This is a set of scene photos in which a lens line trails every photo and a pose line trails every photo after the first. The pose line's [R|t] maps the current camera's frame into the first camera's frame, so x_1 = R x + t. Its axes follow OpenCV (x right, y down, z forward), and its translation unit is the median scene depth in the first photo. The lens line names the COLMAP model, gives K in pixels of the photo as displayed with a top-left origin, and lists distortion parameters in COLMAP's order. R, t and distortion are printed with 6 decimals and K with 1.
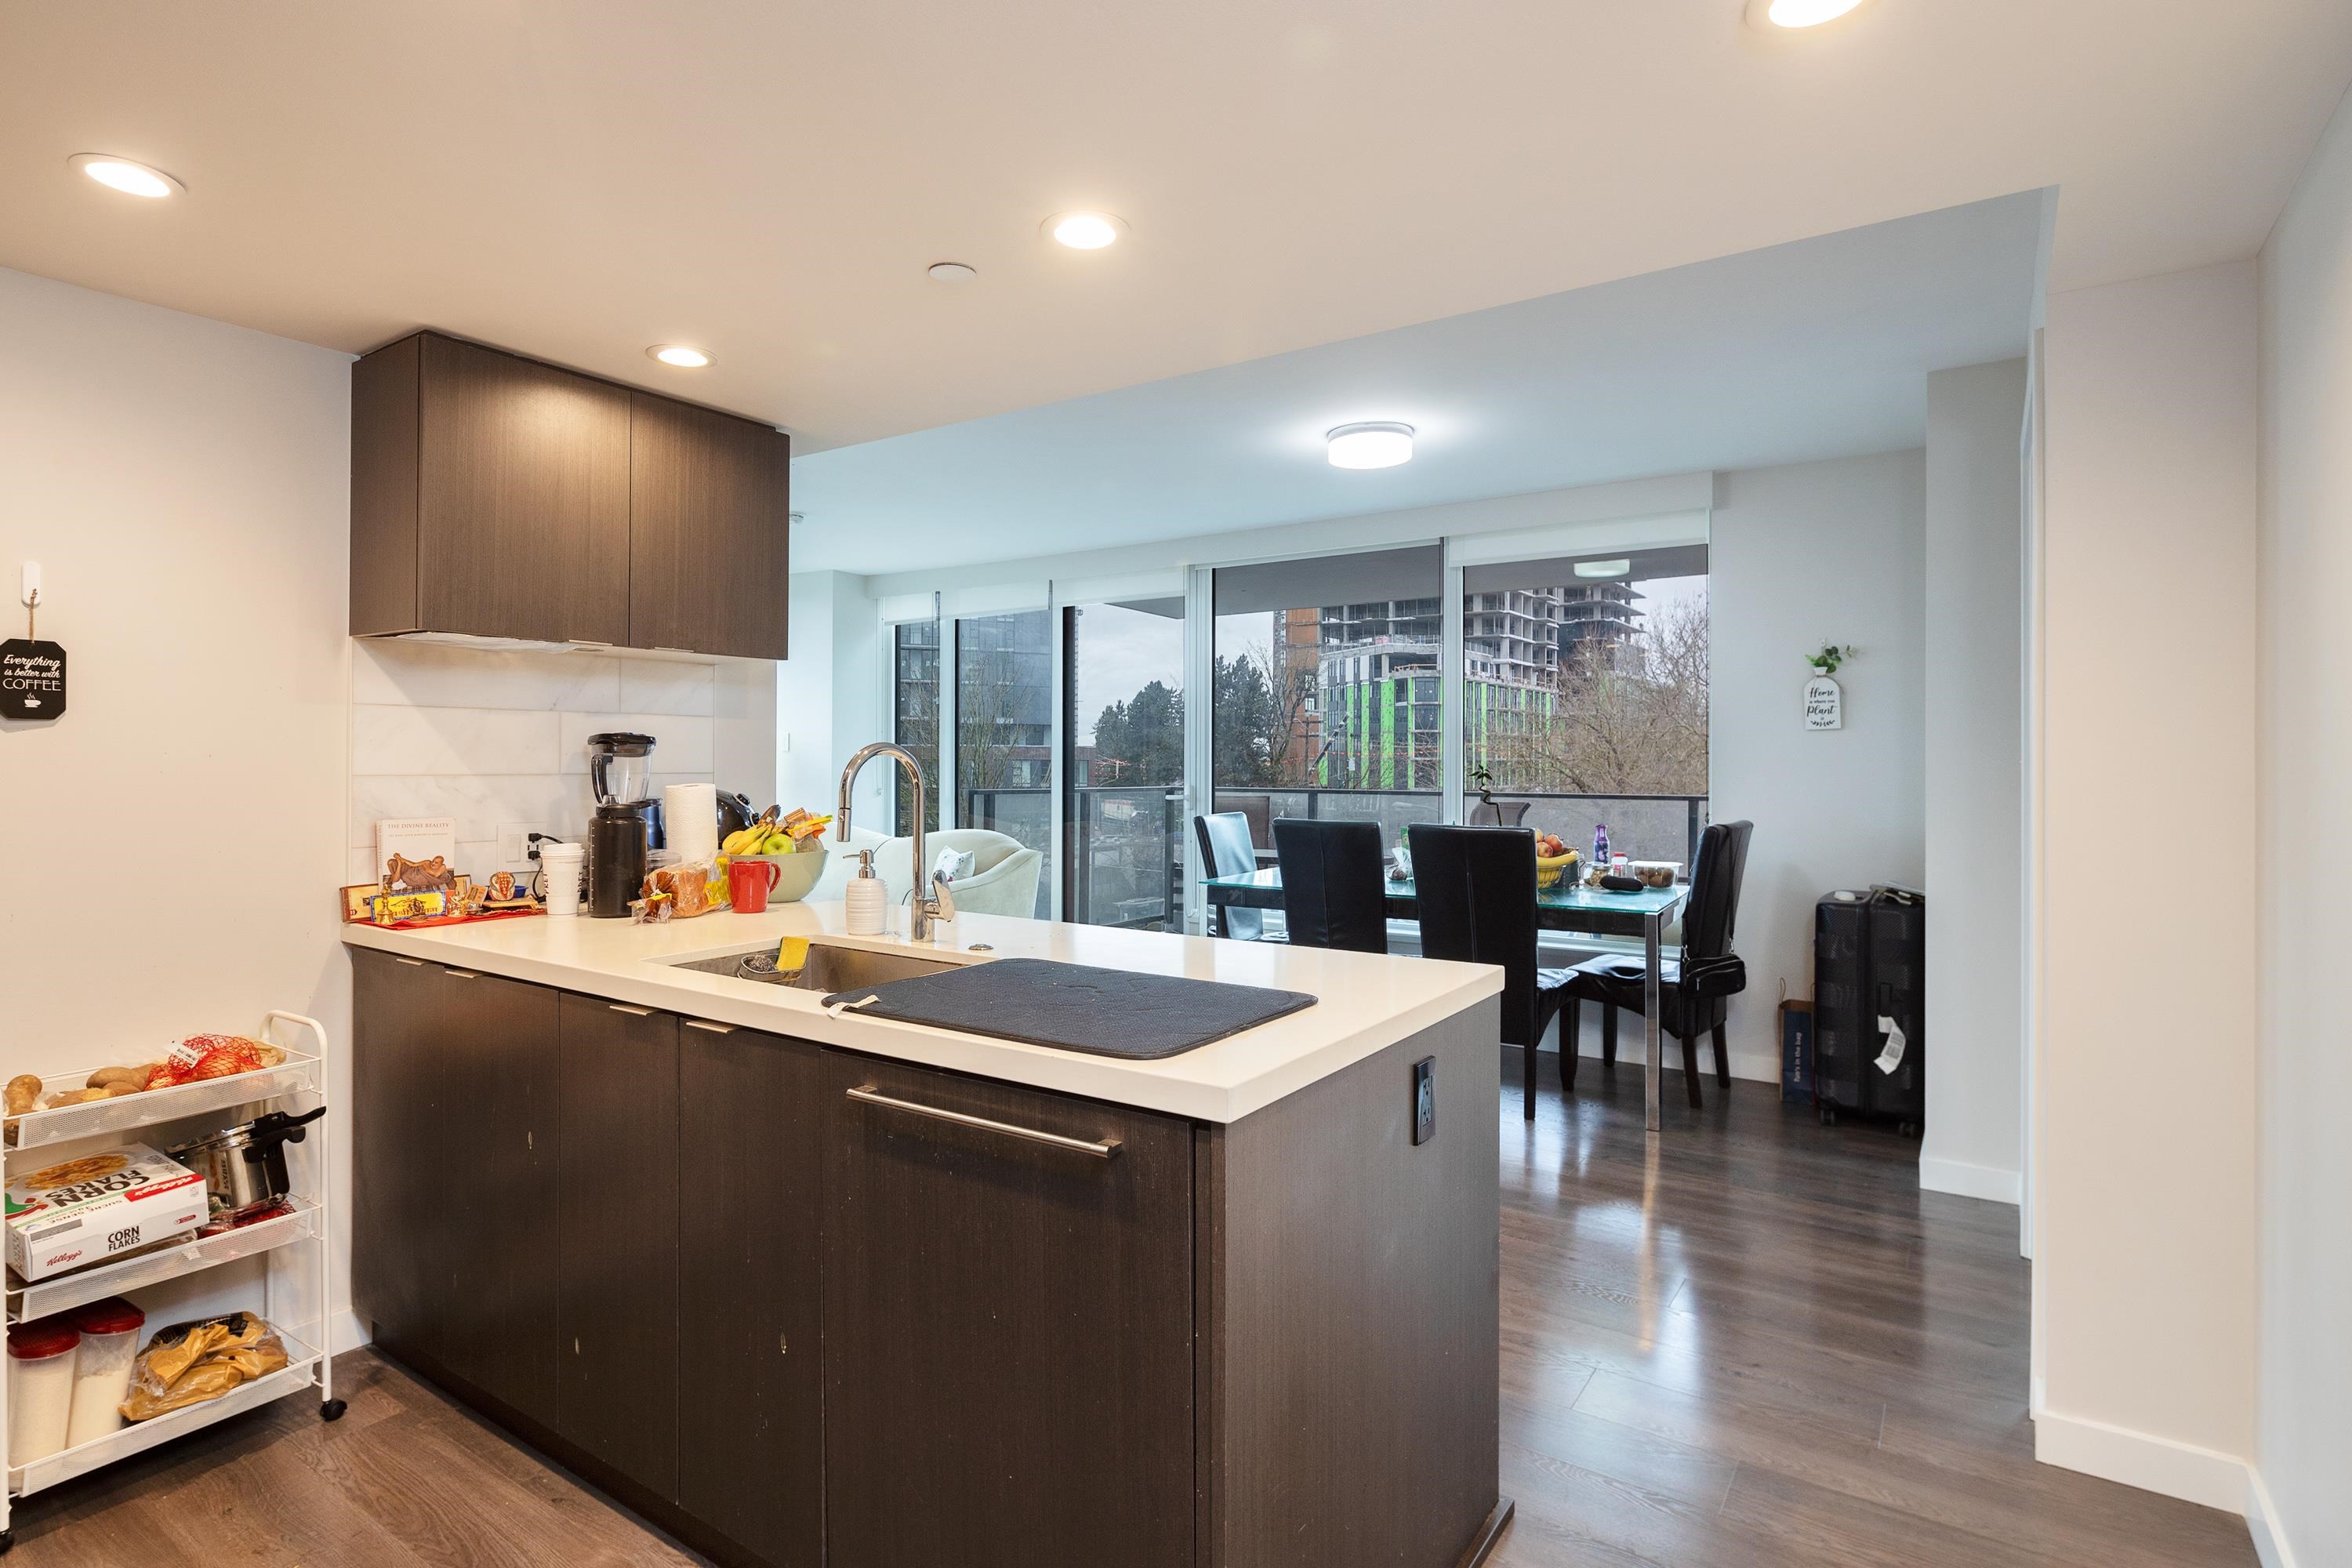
lens RADIAL K [[1195.5, 0, 1147.6], [0, 1195.5, 753.3], [0, 0, 1]] dist [-0.002780, -0.001277]
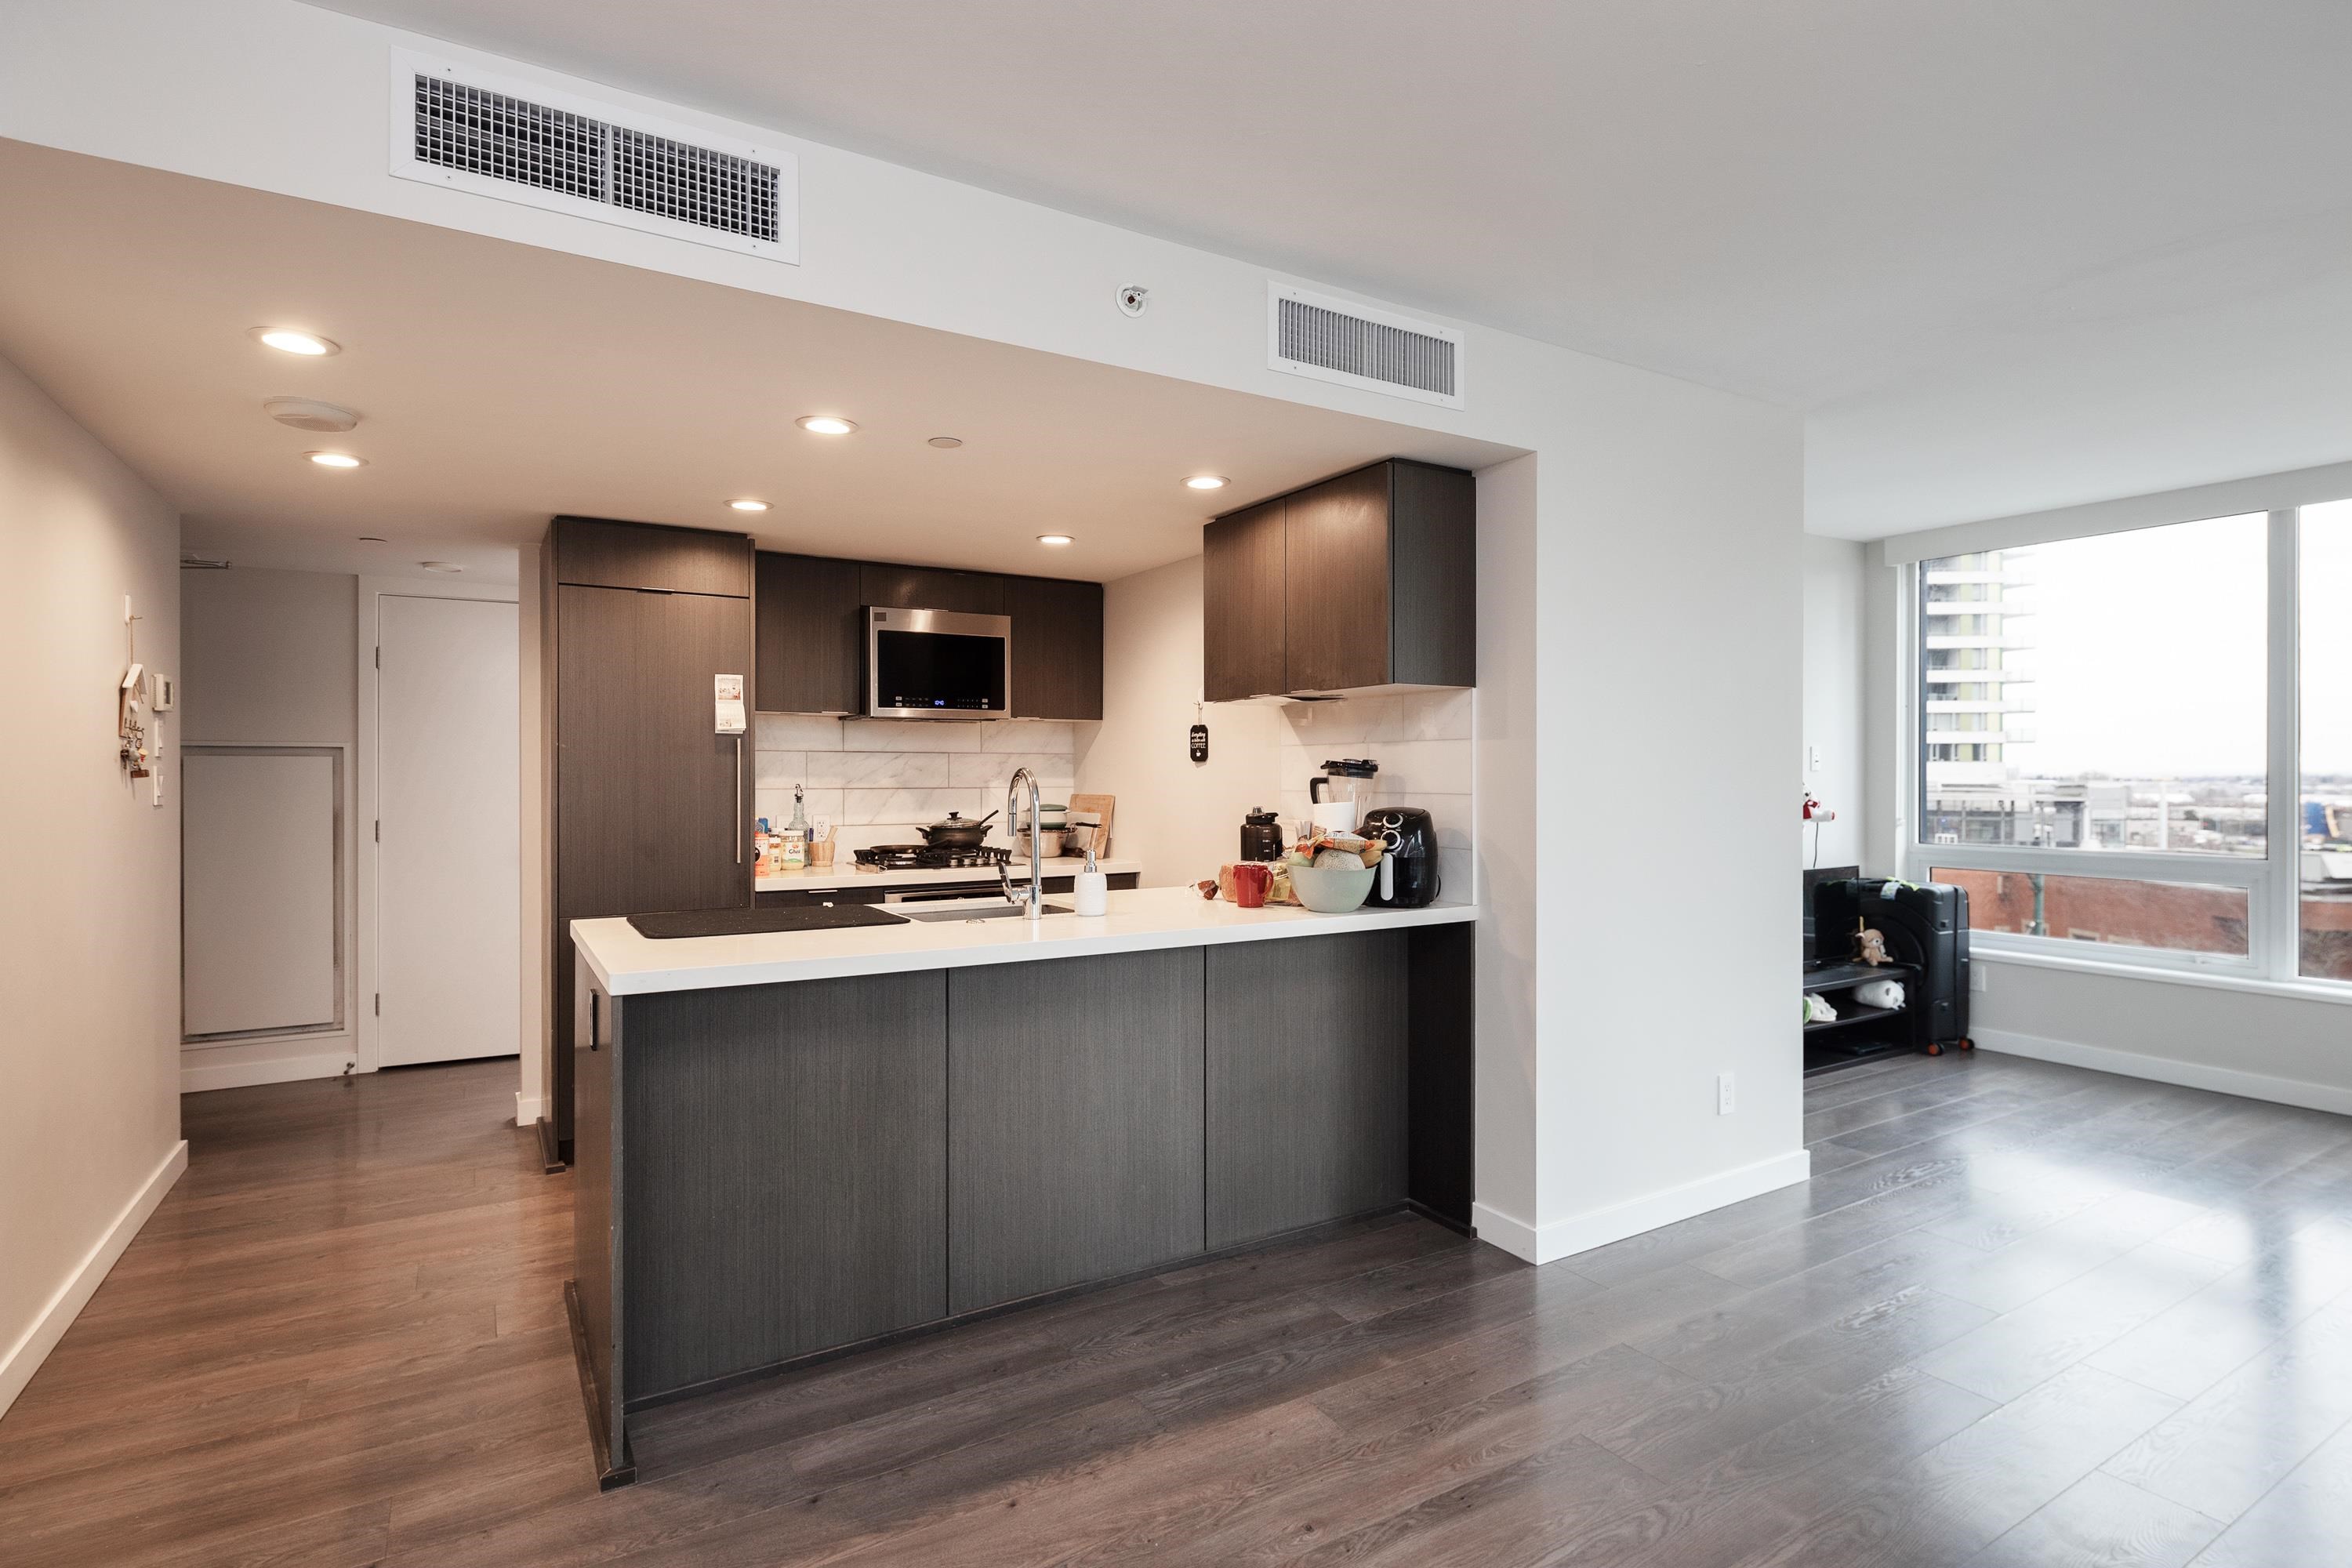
lens RADIAL K [[1153.2, 0, 1167.2], [0, 1153.2, 773.2], [0, 0, 1]] dist [-0.000299, -0.000988]
pose [[-0.413823, -0.006366, -0.910335, 0.822138], [0.002238, 0.999965, -0.008011, 0.007258], [0.910355, -0.005352, -0.413794, 1.515908]]
